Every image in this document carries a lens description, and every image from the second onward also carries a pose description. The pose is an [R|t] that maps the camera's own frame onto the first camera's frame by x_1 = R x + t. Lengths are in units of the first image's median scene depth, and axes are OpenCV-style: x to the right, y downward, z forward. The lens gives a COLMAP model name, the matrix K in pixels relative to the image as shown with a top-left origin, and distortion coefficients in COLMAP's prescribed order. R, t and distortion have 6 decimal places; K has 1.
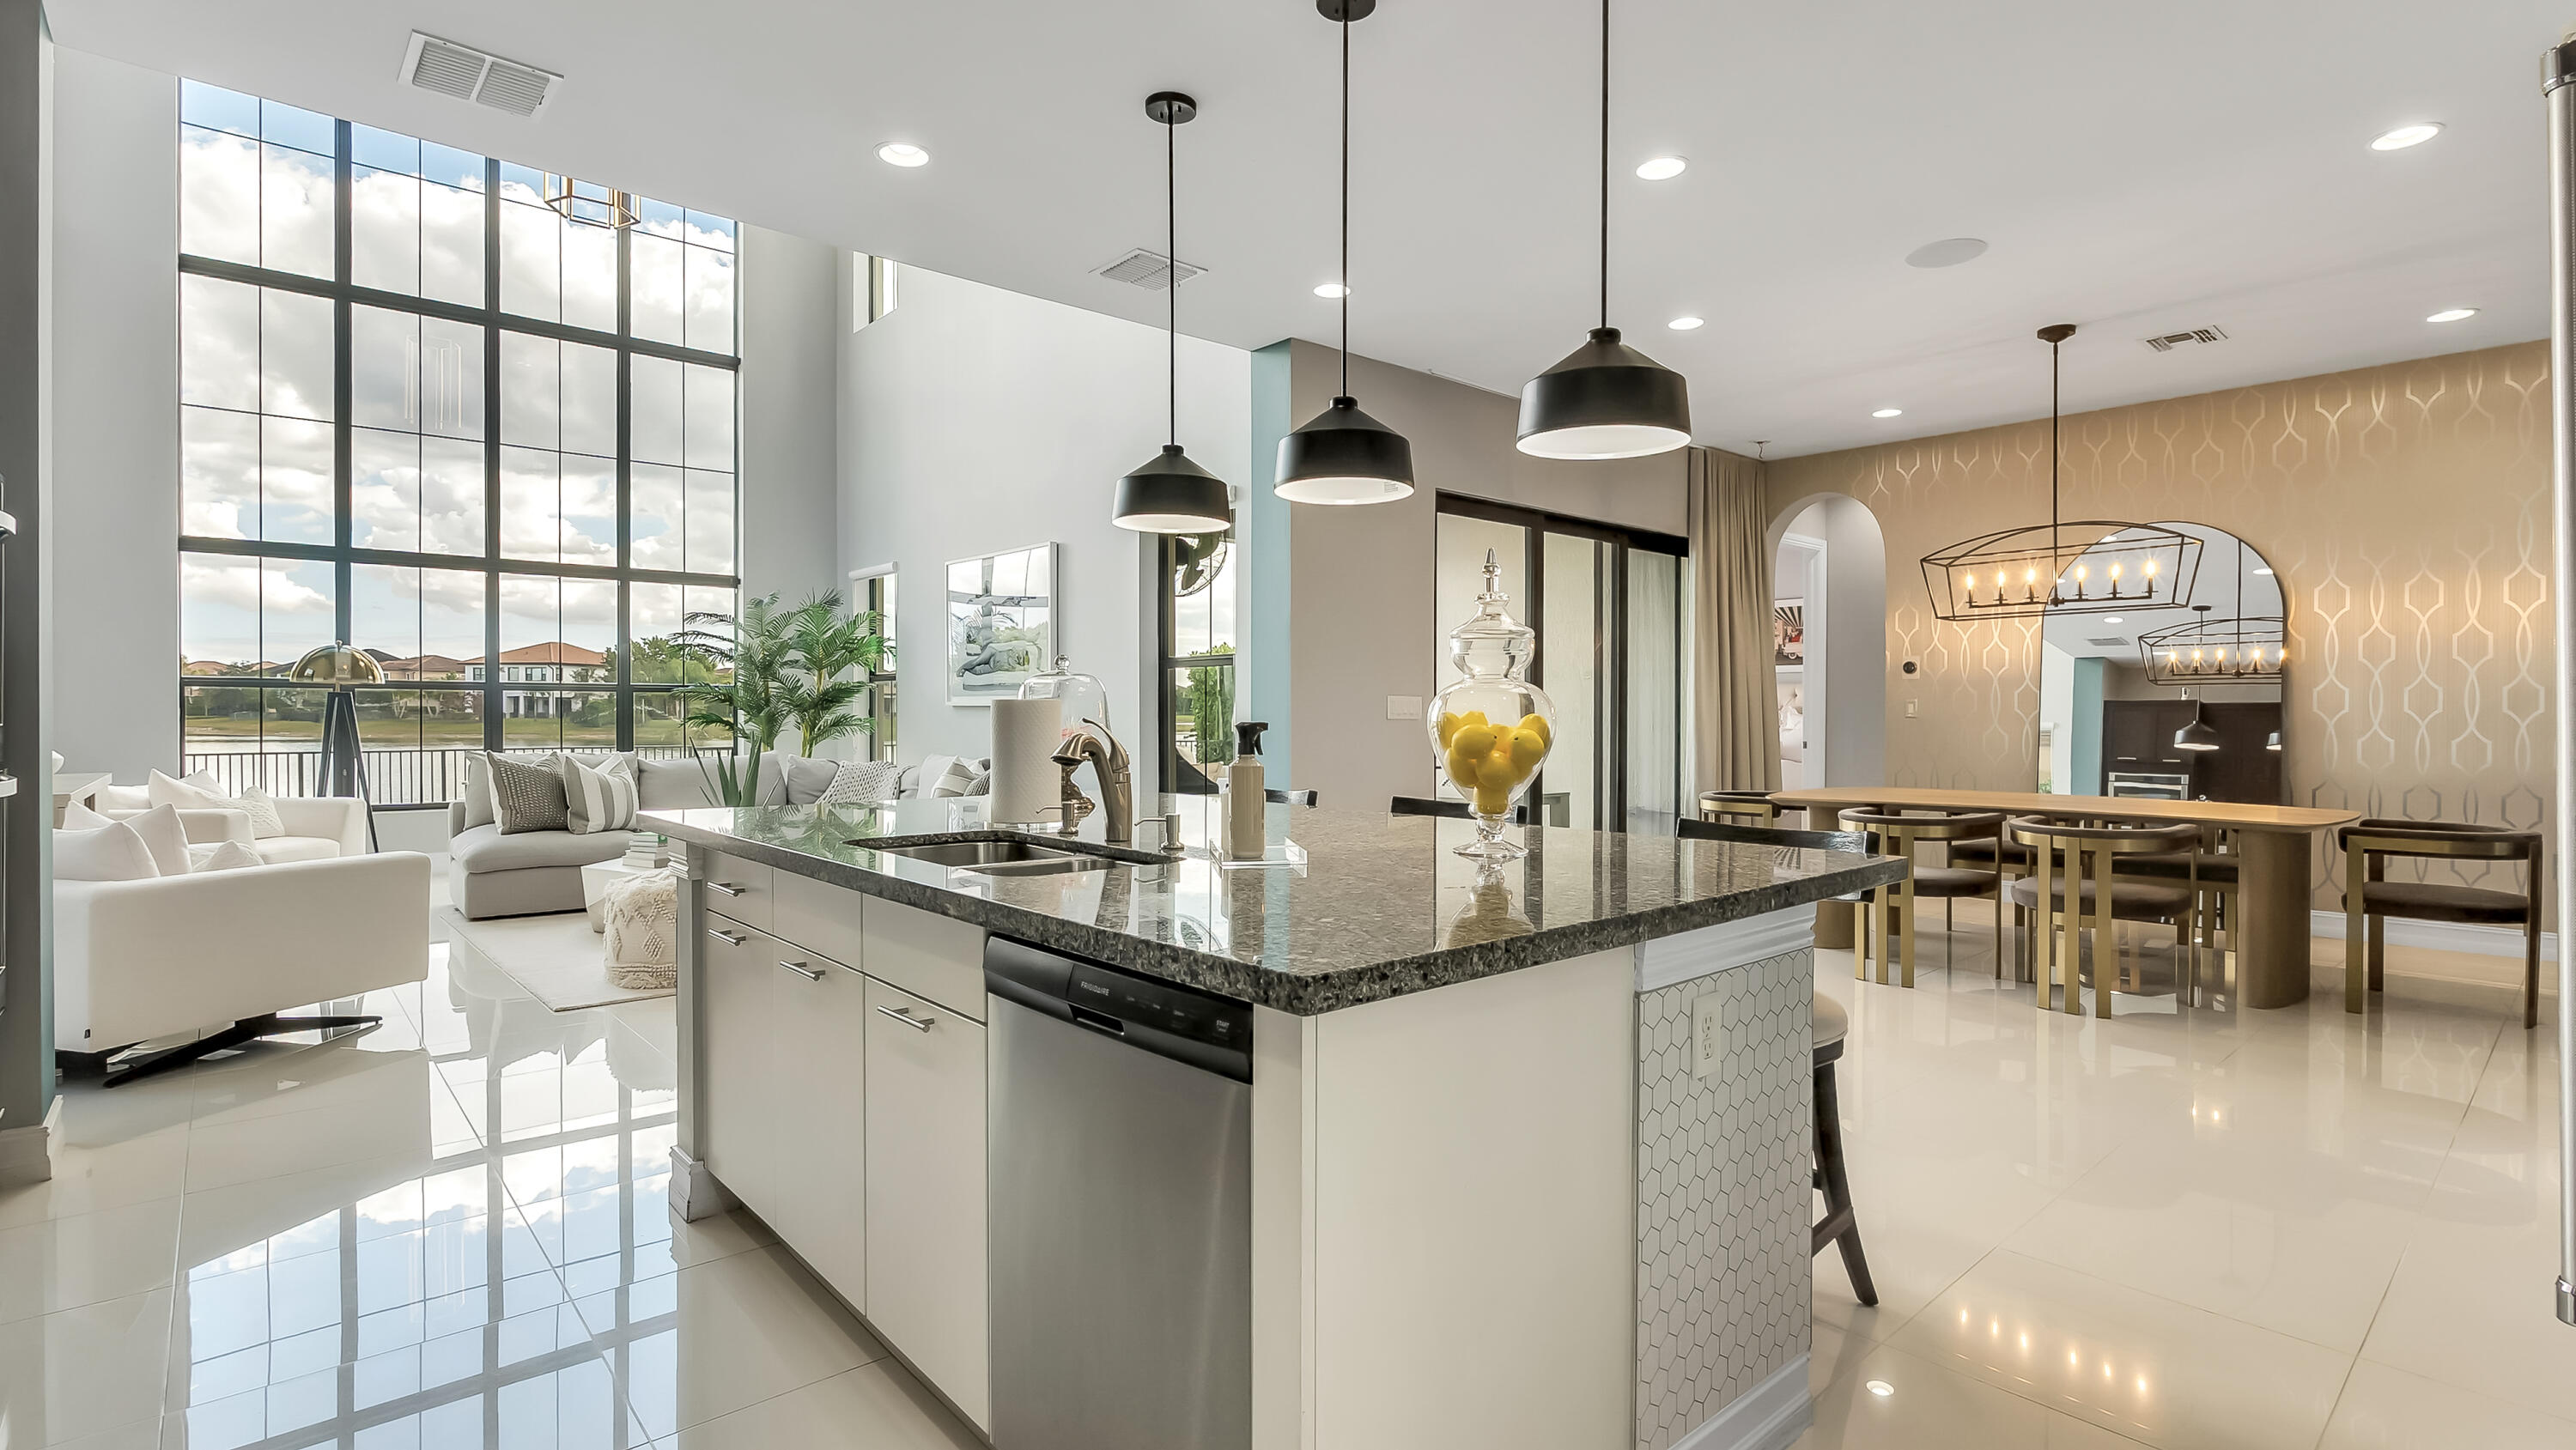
lens RADIAL K [[1200.6, 0, 1285.3], [0, 1200.6, 720.4], [0, 0, 1]] dist [-0.001140, -0.000106]
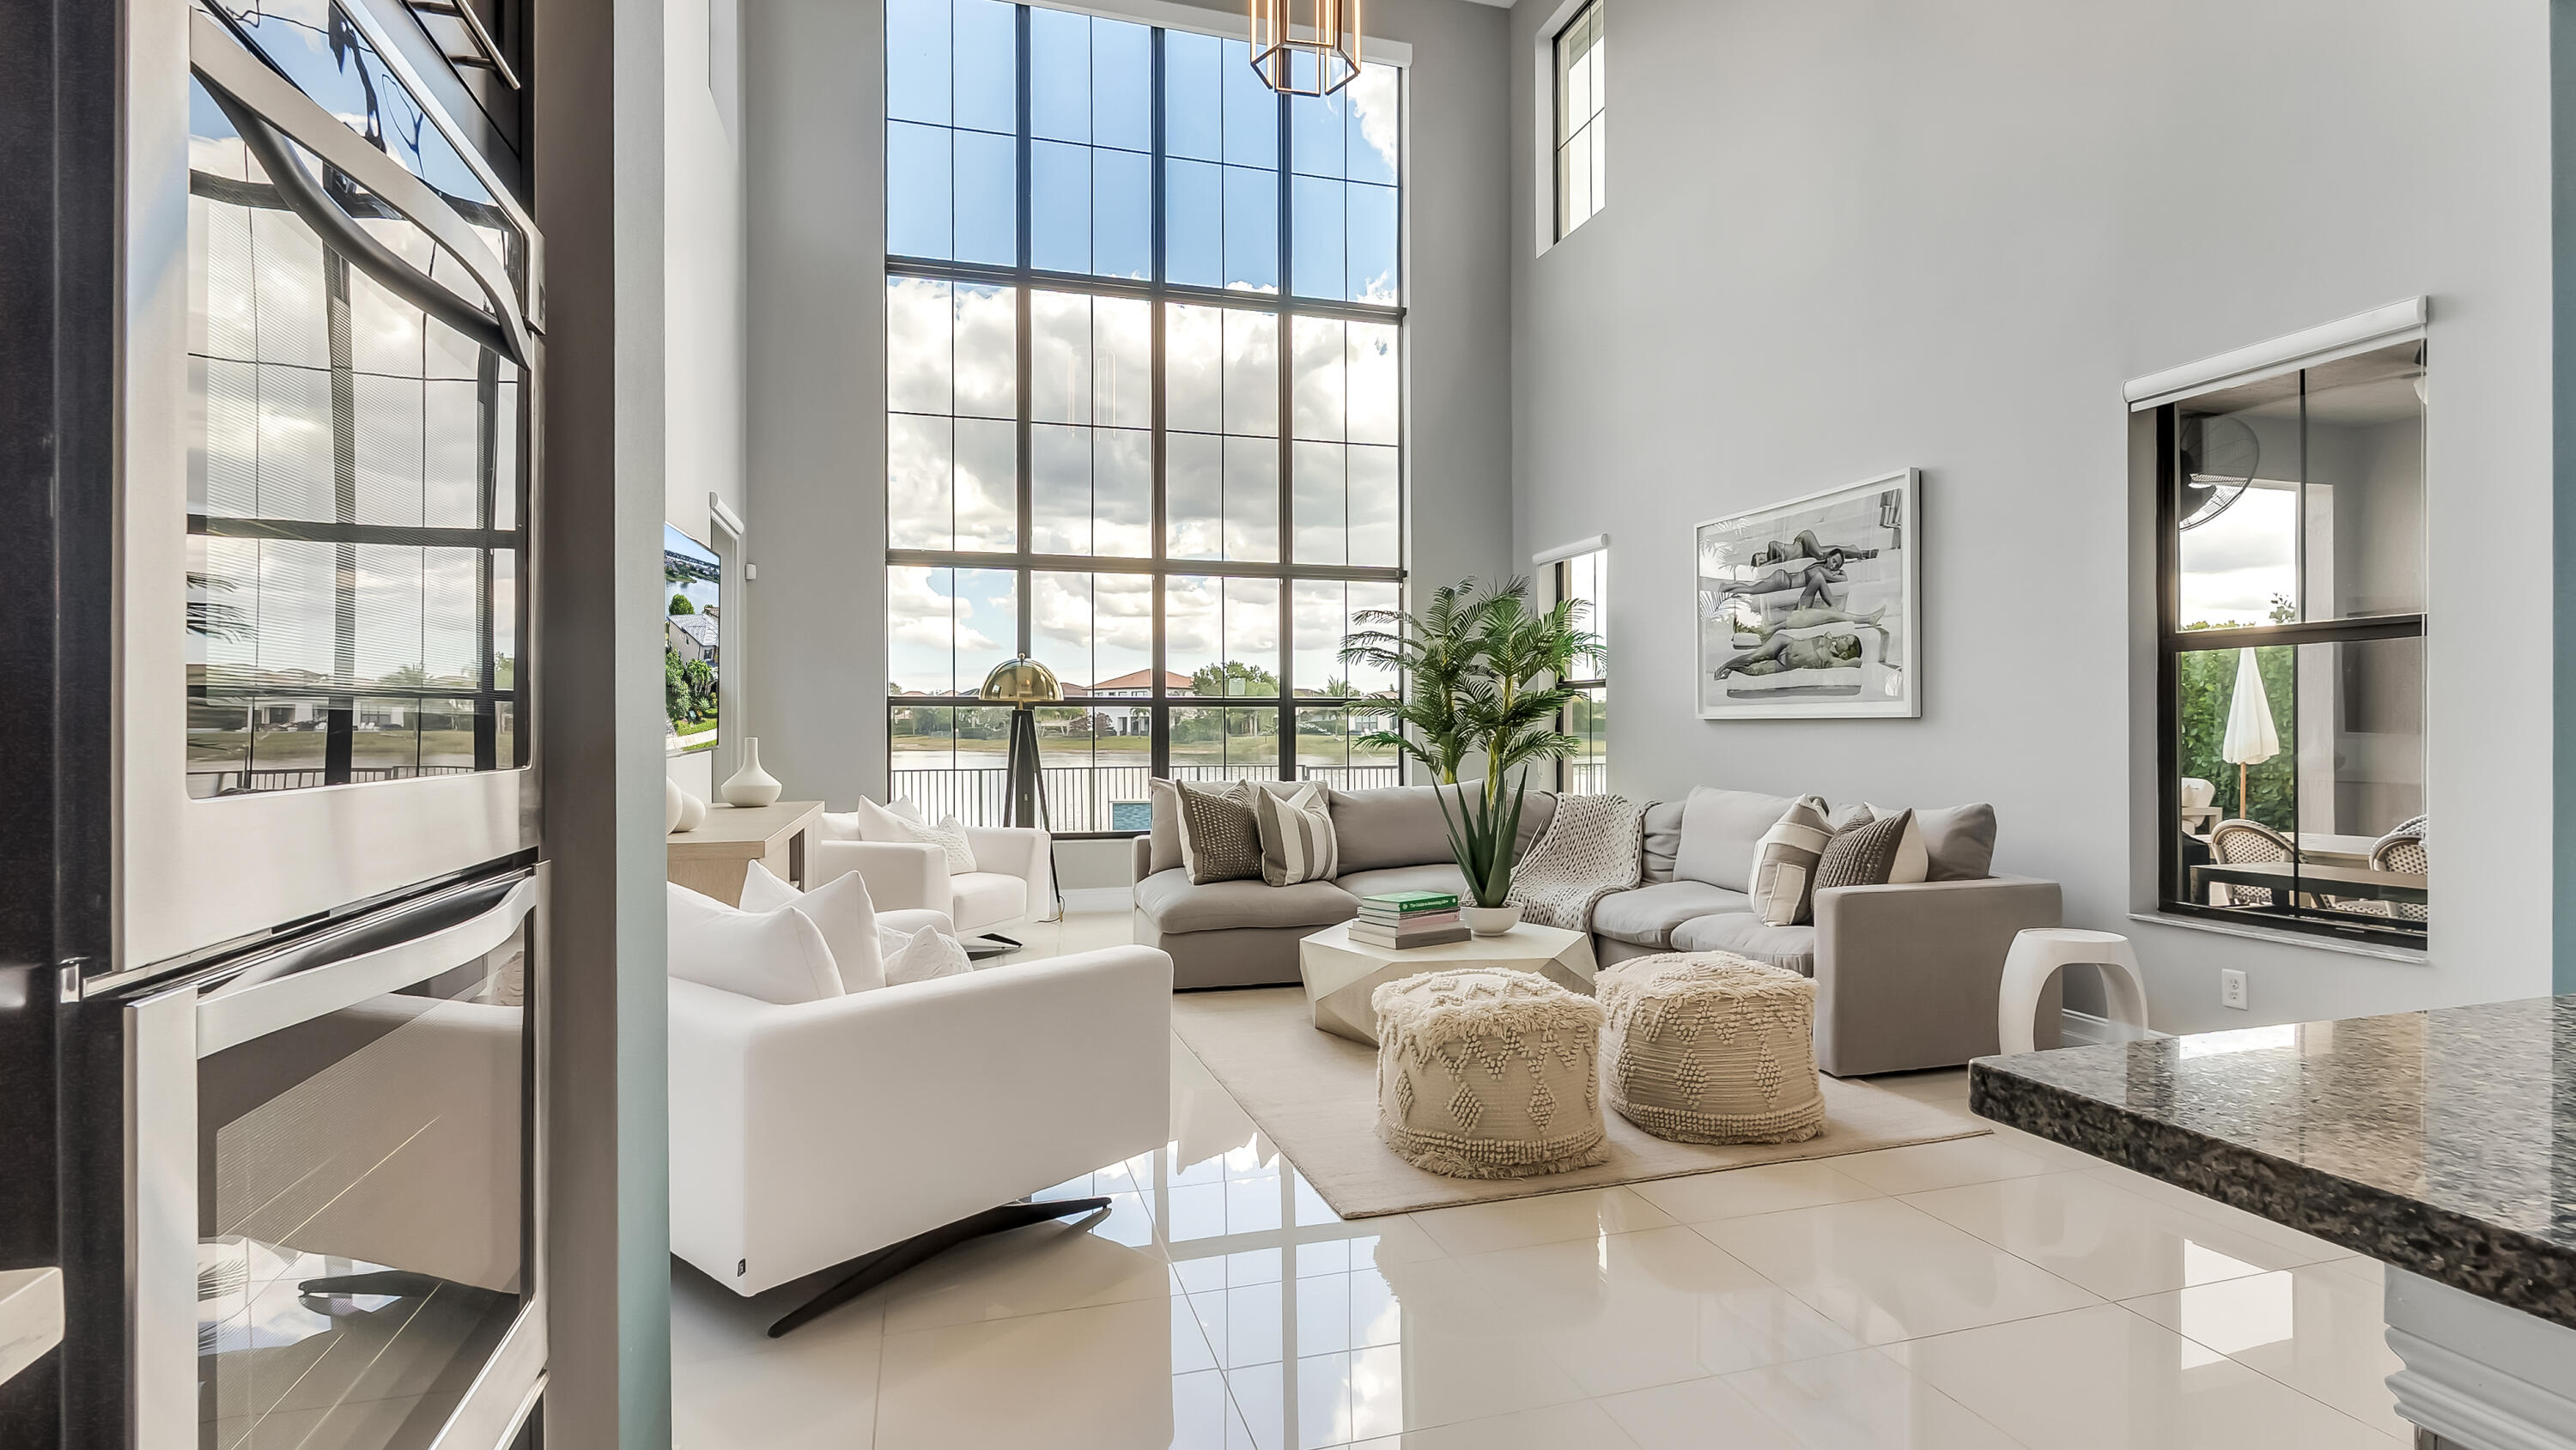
lens RADIAL K [[1227.9, 0, 1310.6], [0, 1227.9, 718.4], [0, 0, 1]] dist [-0.005635, -0.000135]
pose [[0.913798, -0.009968, -0.406046, -0.196713], [0.004356, 0.999882, -0.014743, -0.002713], [0.406145, 0.011704, 0.913734, 0.222377]]
